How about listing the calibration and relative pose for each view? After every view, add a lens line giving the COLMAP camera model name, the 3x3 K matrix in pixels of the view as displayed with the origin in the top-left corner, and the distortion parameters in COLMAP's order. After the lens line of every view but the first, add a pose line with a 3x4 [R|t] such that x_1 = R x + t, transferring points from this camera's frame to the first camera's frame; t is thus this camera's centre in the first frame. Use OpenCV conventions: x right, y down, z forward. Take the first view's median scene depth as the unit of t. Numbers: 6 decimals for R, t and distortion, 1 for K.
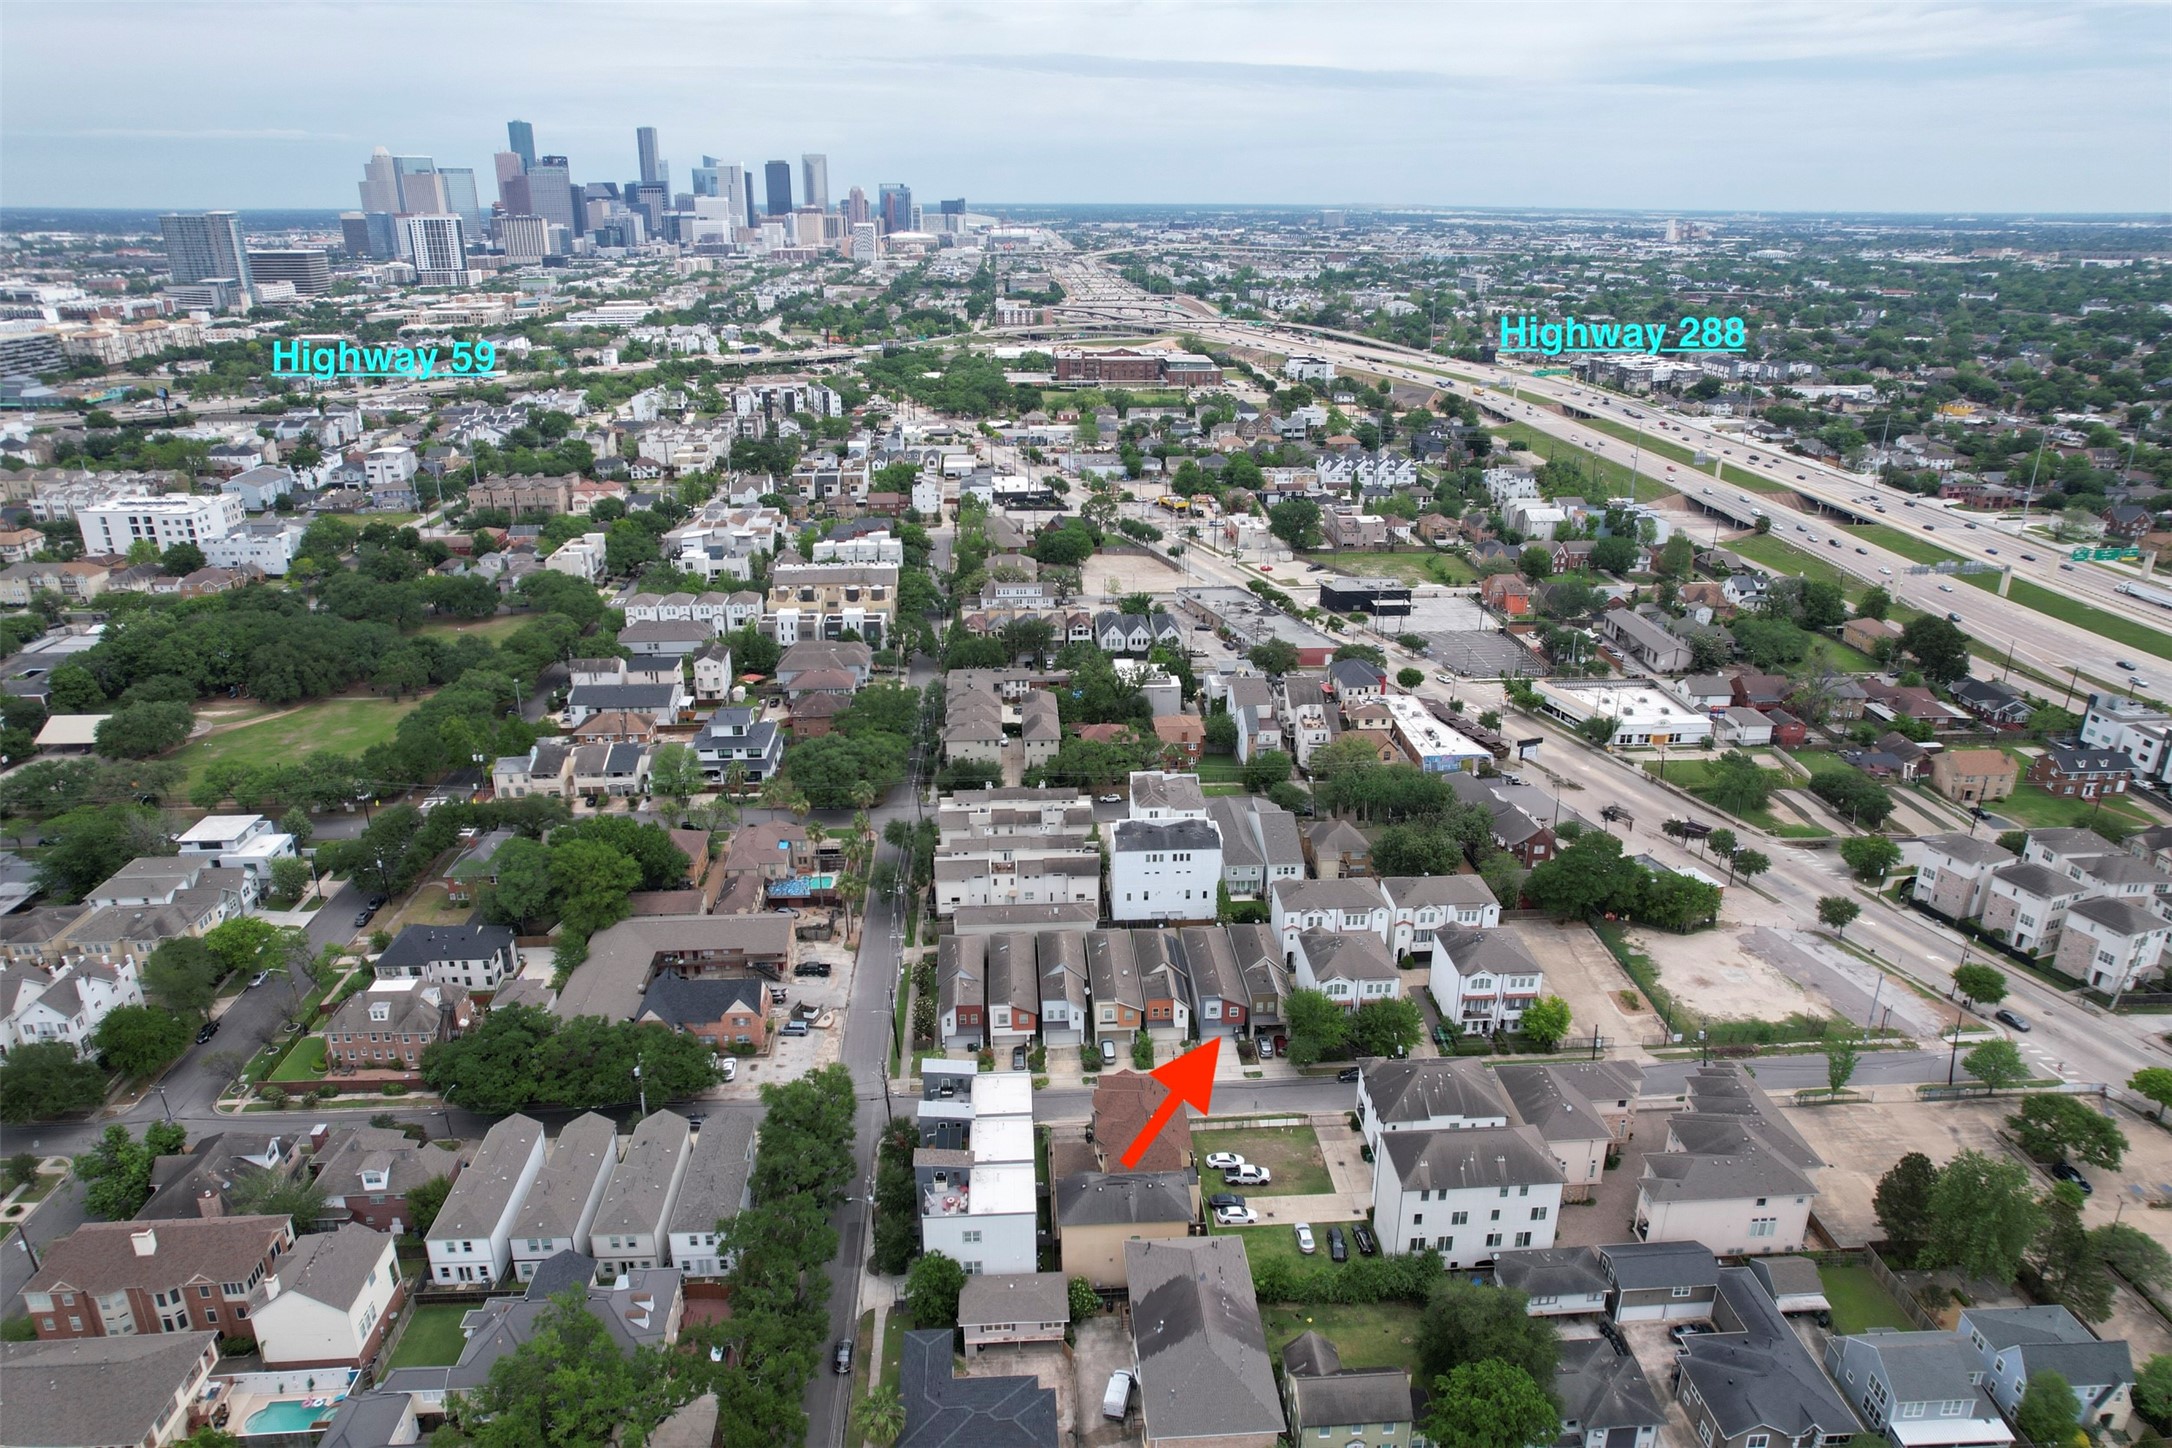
lens RADIAL K [[1412.8, 0, 1086.0], [0, 1412.8, 724.0], [0, 0, 1]] dist [-0.090625, 0.080065]
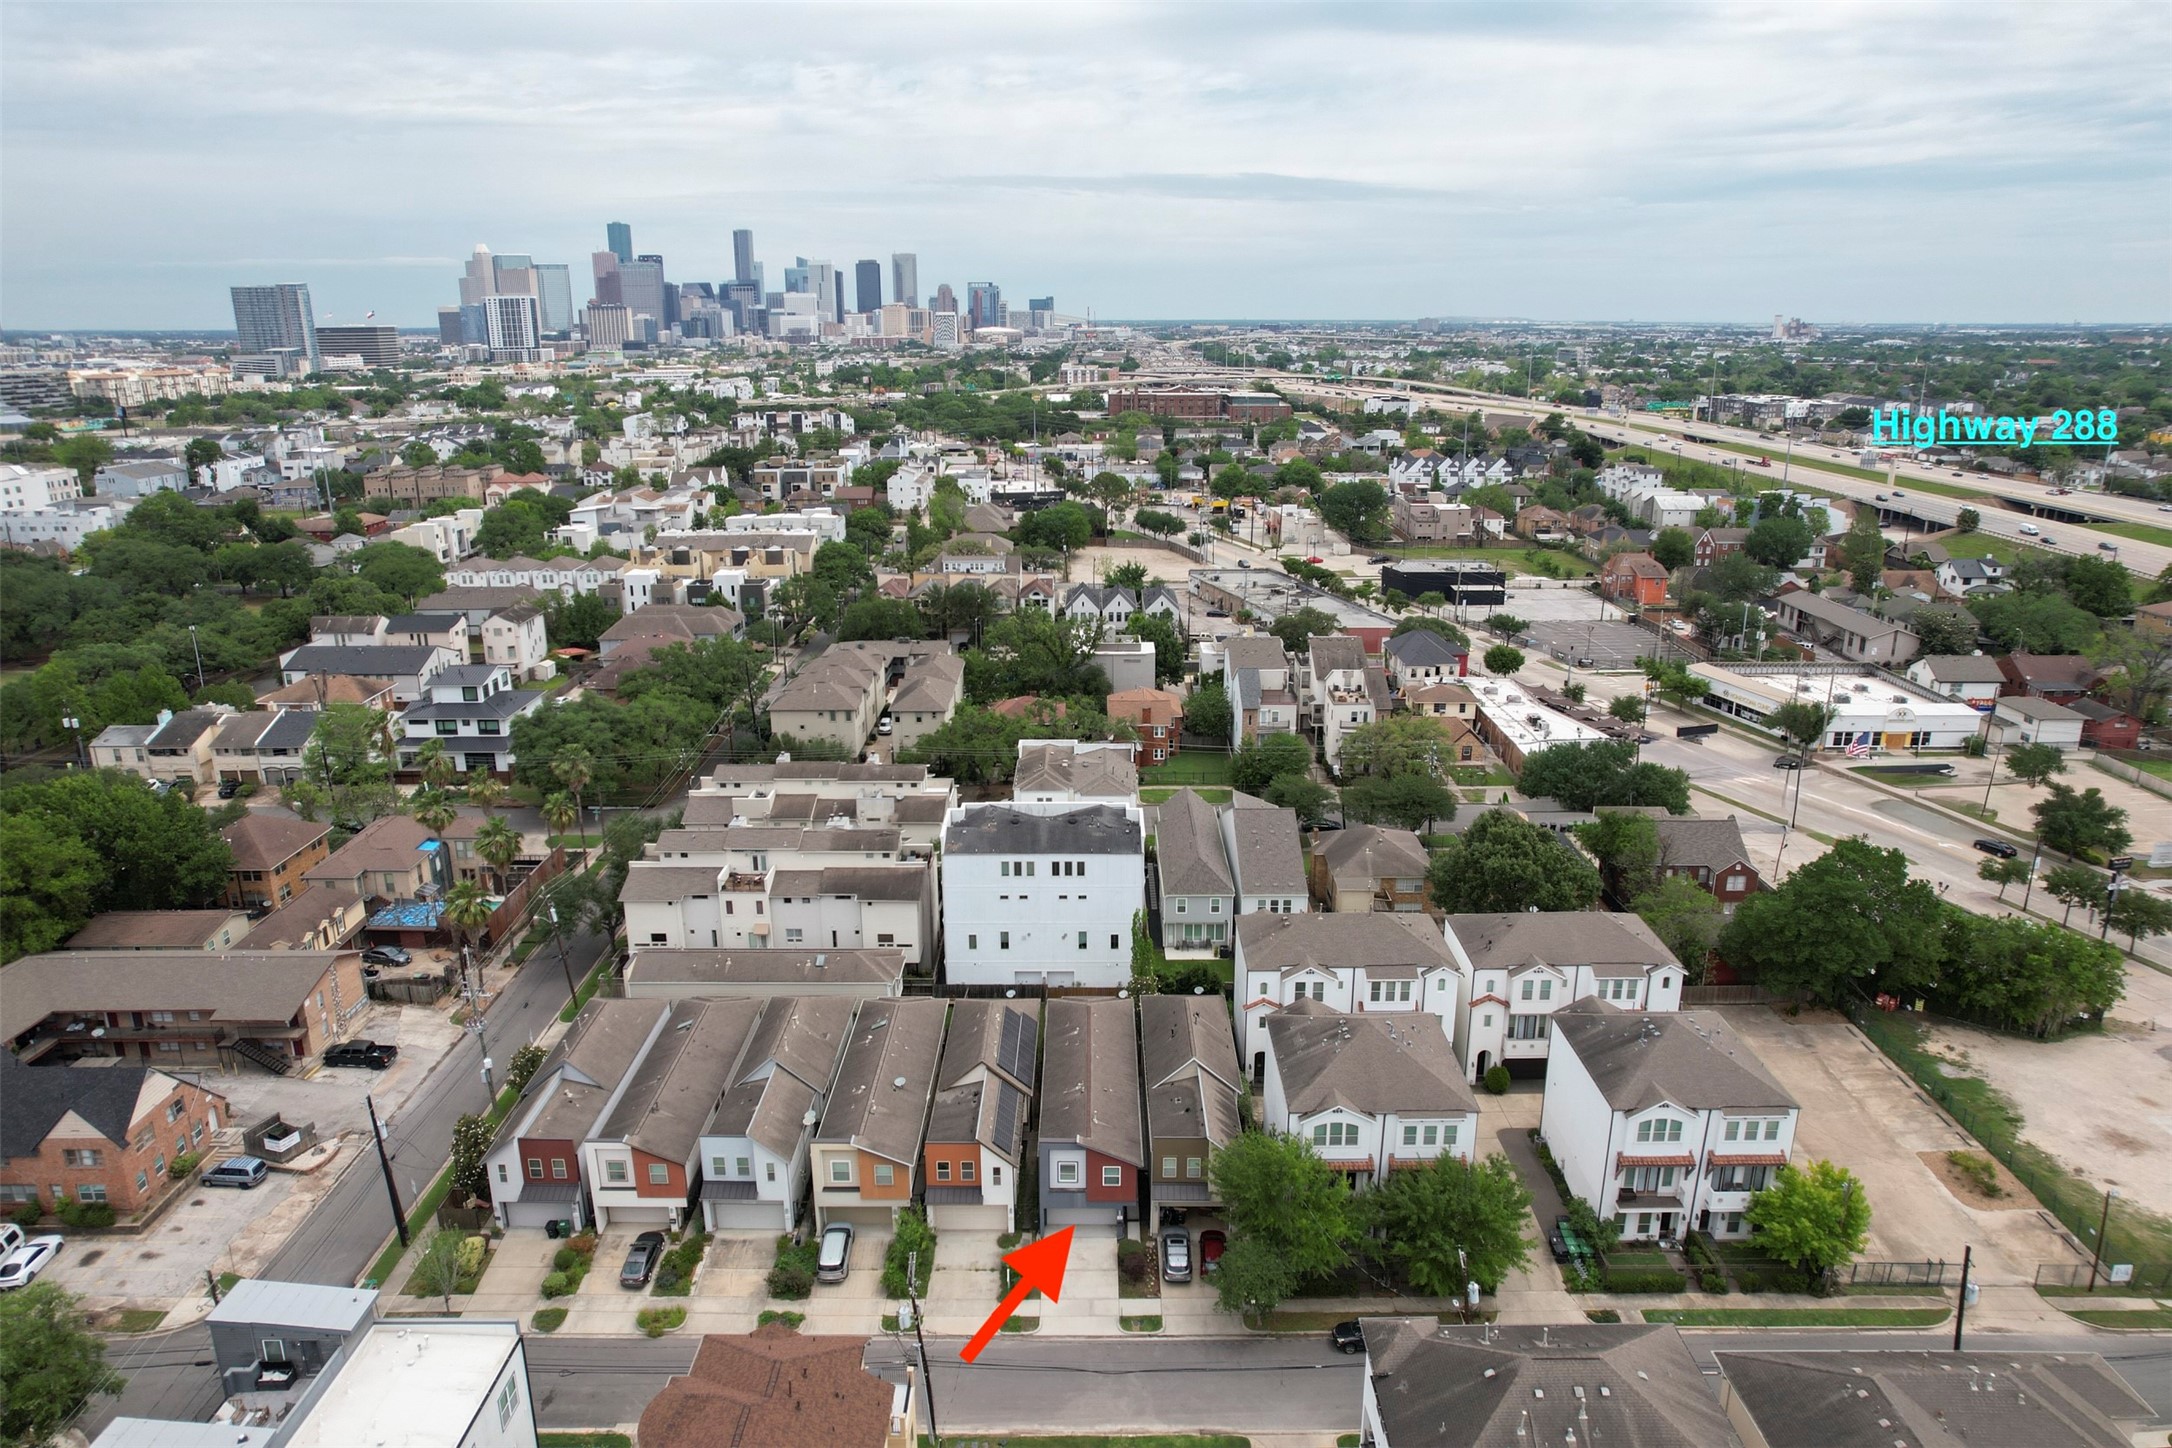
lens RADIAL K [[1412.8, 0, 1086.0], [0, 1412.8, 724.0], [0, 0, 1]] dist [-0.090625, 0.080065]
pose [[0.997758, 0.014379, -0.065356, 0.084697], [-0.019389, 0.996867, -0.076678, 0.062793], [0.064049, 0.077773, 0.994912, 0.361099]]
